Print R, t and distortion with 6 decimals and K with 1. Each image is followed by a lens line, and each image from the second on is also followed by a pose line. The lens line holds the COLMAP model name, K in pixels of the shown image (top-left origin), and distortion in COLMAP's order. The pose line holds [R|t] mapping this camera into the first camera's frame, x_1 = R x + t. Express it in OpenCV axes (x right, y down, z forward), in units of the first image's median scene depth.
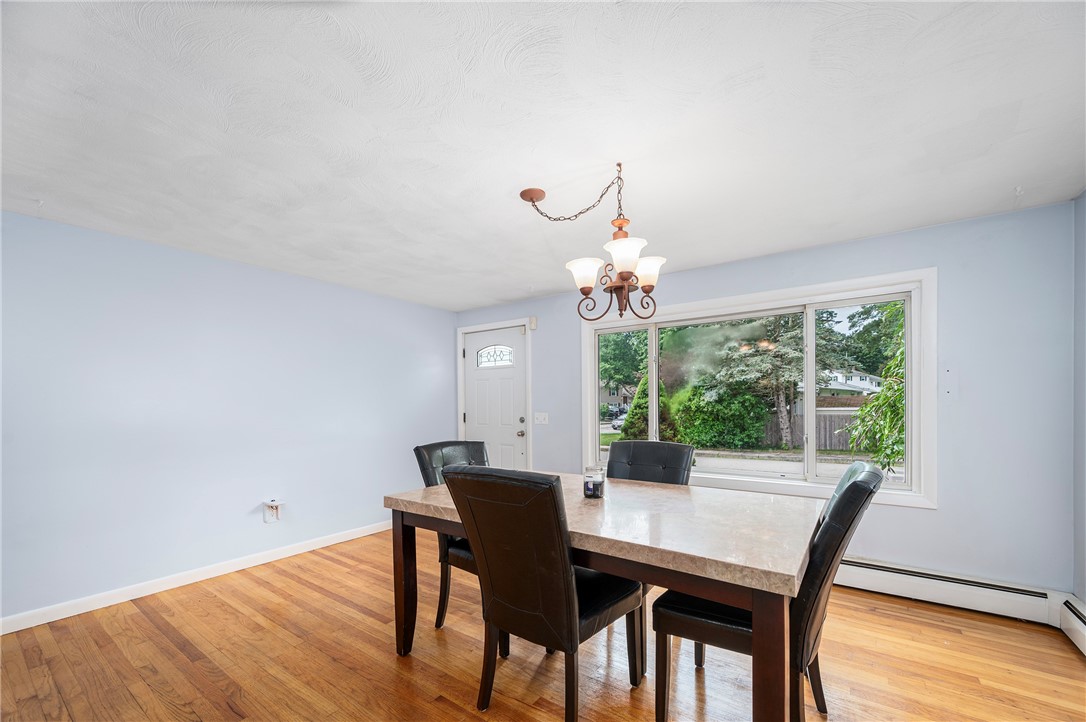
lens RADIAL K [[432.3, 0, 552.5], [0, 432.3, 405.7], [0, 0, 1]] dist [-0.000929, 0.000296]
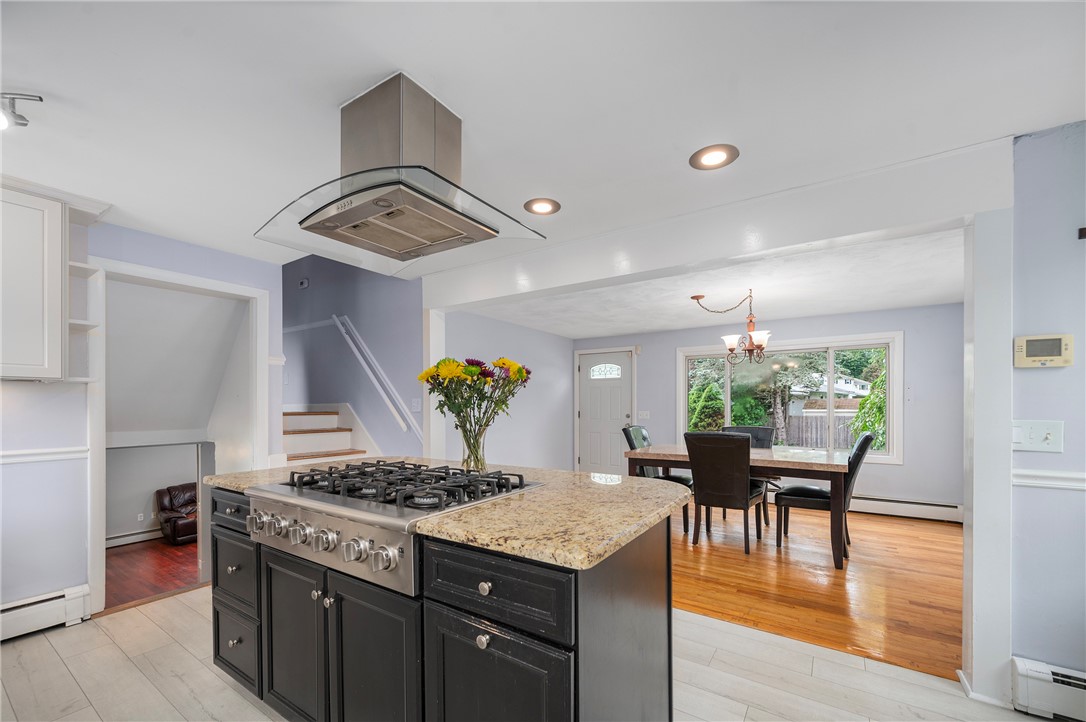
lens RADIAL K [[432.3, 0, 552.5], [0, 432.3, 405.7], [0, 0, 1]] dist [-0.000929, 0.000296]
pose [[0.999682, 0.006366, 0.024404, -0.082081], [-0.006343, 0.999979, -0.001008, 0.000364], [-0.024410, 0.000853, 0.999702, -0.101961]]
